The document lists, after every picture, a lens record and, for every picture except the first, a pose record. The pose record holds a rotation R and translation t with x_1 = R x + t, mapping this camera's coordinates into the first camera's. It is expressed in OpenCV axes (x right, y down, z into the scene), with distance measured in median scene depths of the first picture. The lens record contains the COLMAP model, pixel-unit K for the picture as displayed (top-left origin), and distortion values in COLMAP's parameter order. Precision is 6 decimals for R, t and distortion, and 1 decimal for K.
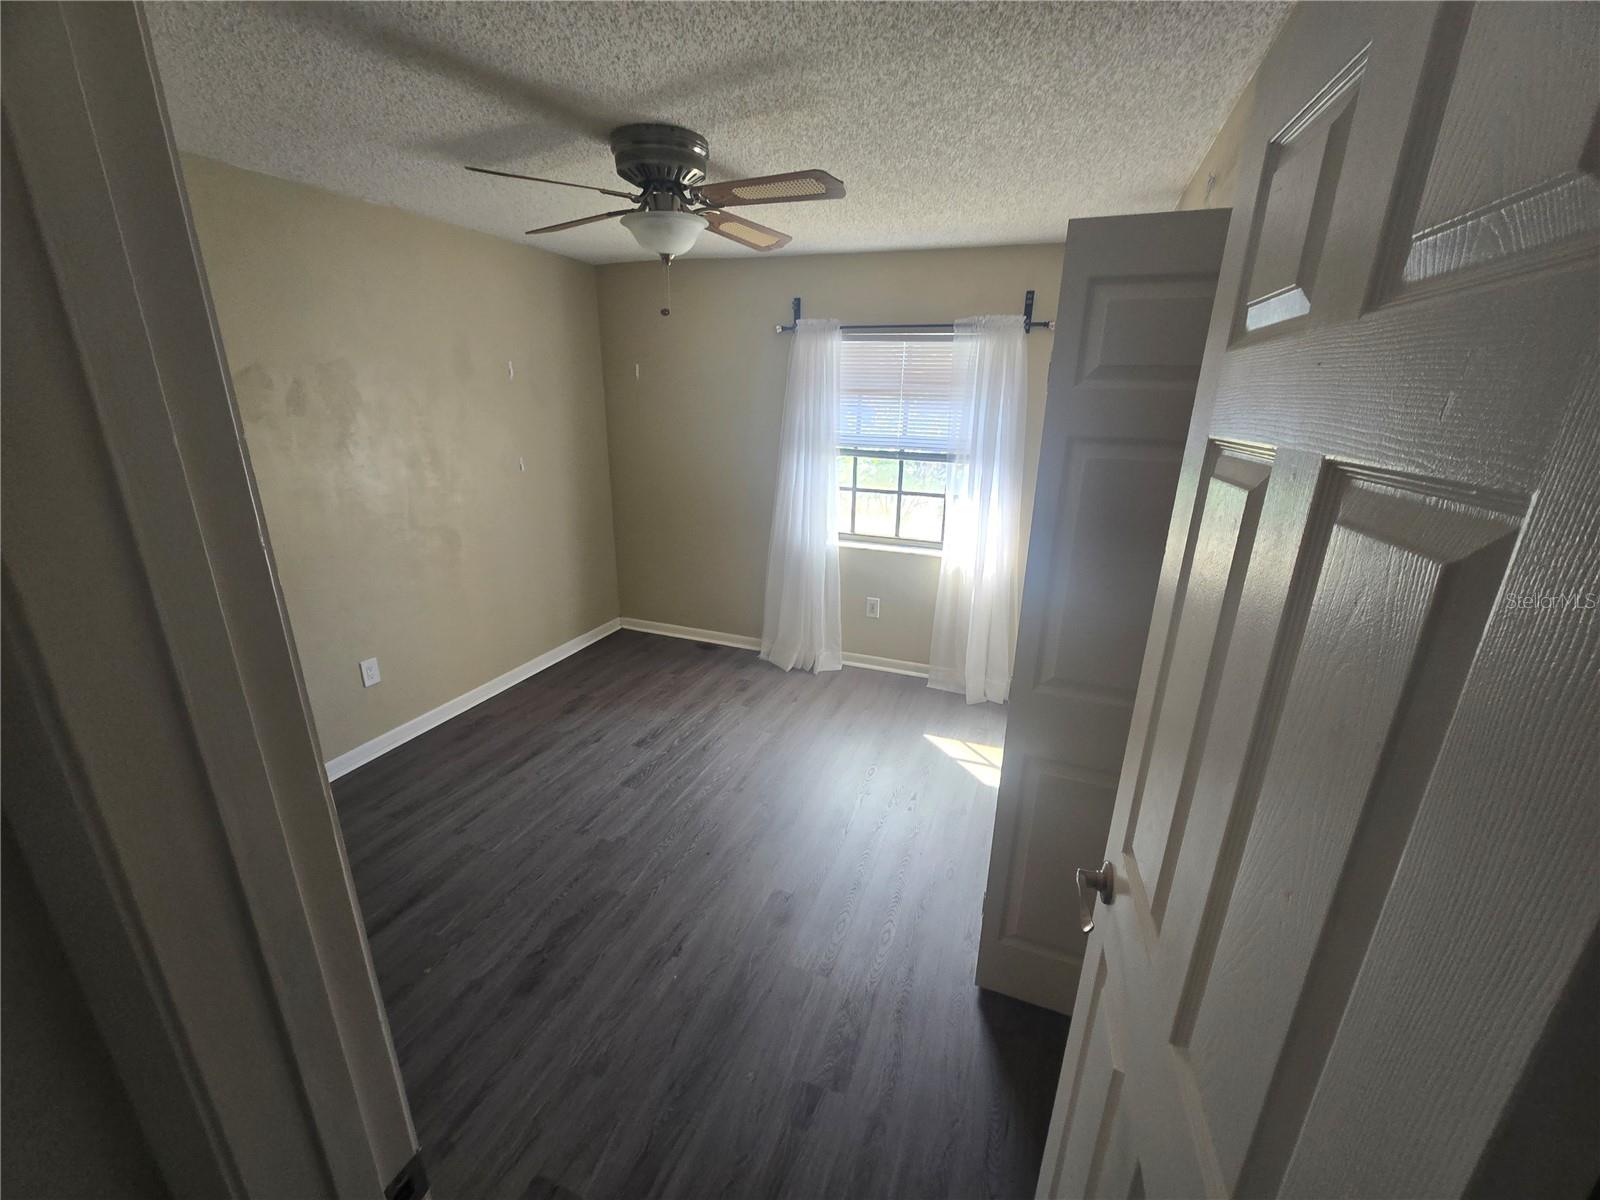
lens RADIAL K [[653.1, 0, 802.6], [0, 653.1, 603.2], [0, 0, 1]] dist [0.001217, 0.000249]
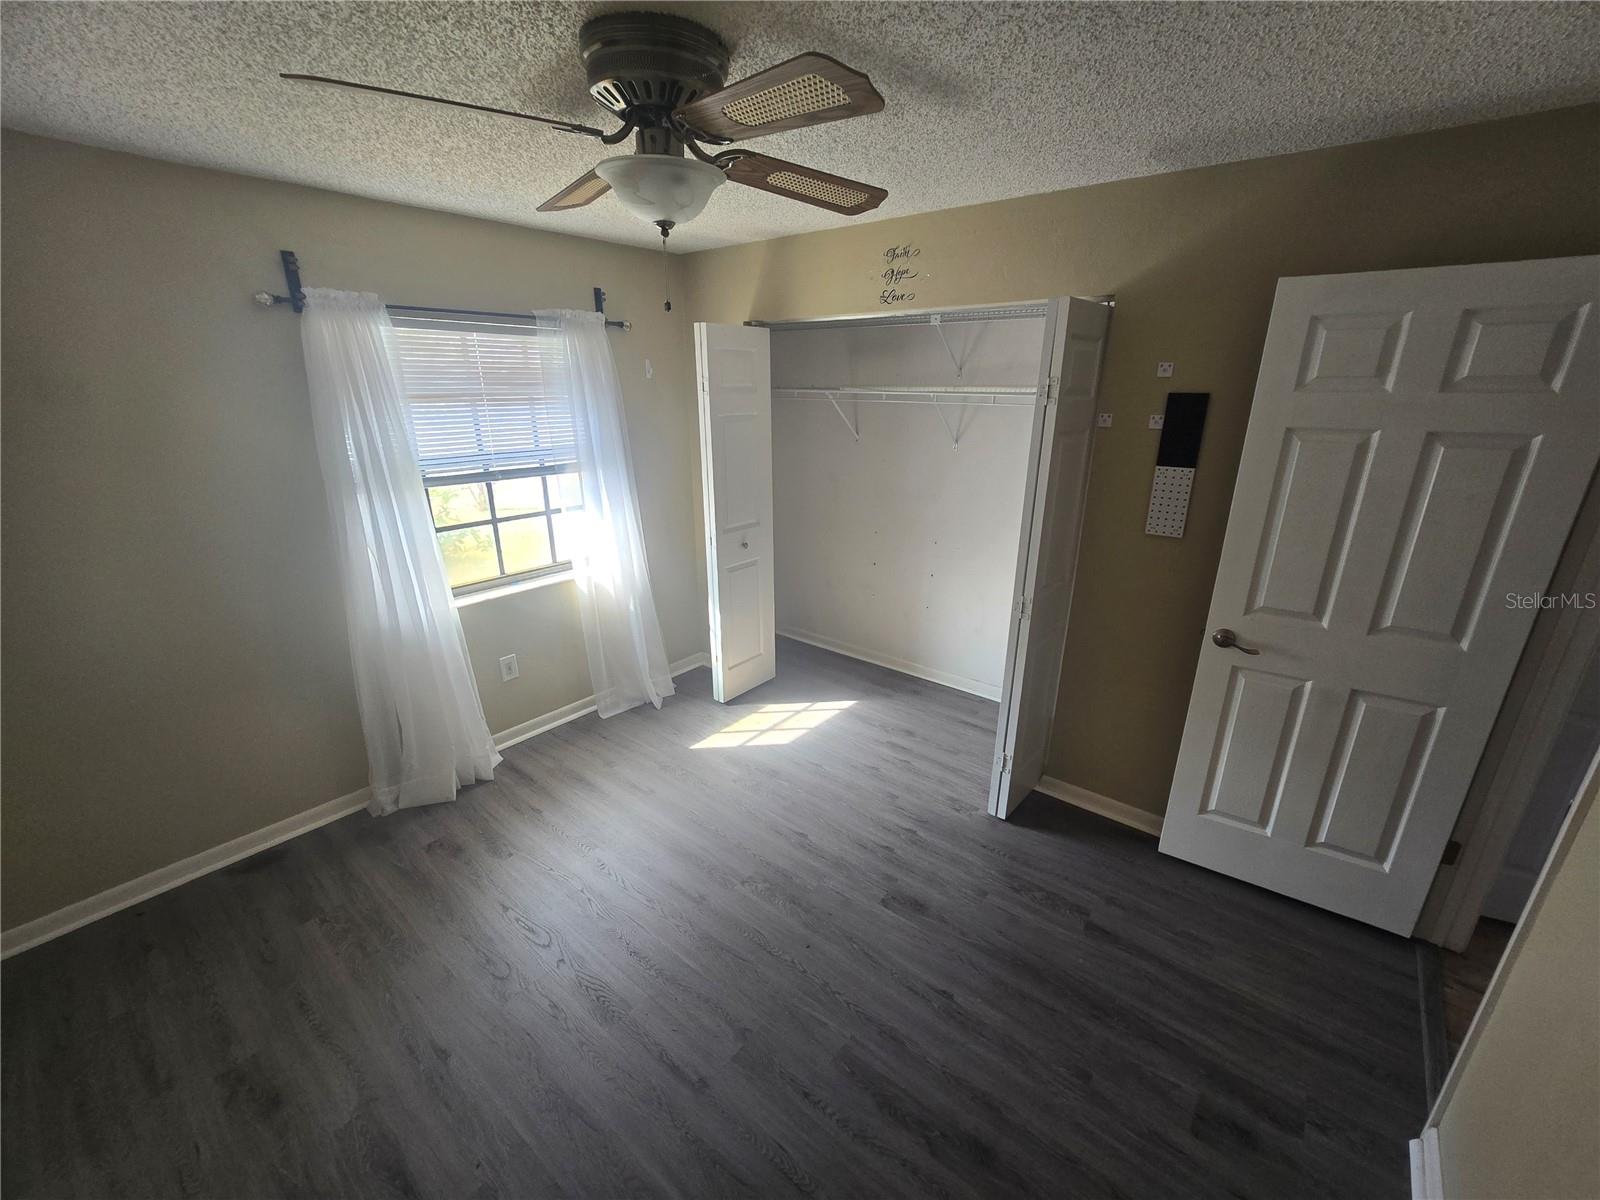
lens RADIAL K [[653.1, 0, 807.7], [0, 653.1, 604.8], [0, 0, 1]] dist [0.001217, 0.000249]
pose [[0.327706, -0.328265, 0.885918, -0.493116], [0.295695, 0.926225, 0.233821, -0.154100], [-0.897314, 0.185337, 0.400596, 0.366542]]
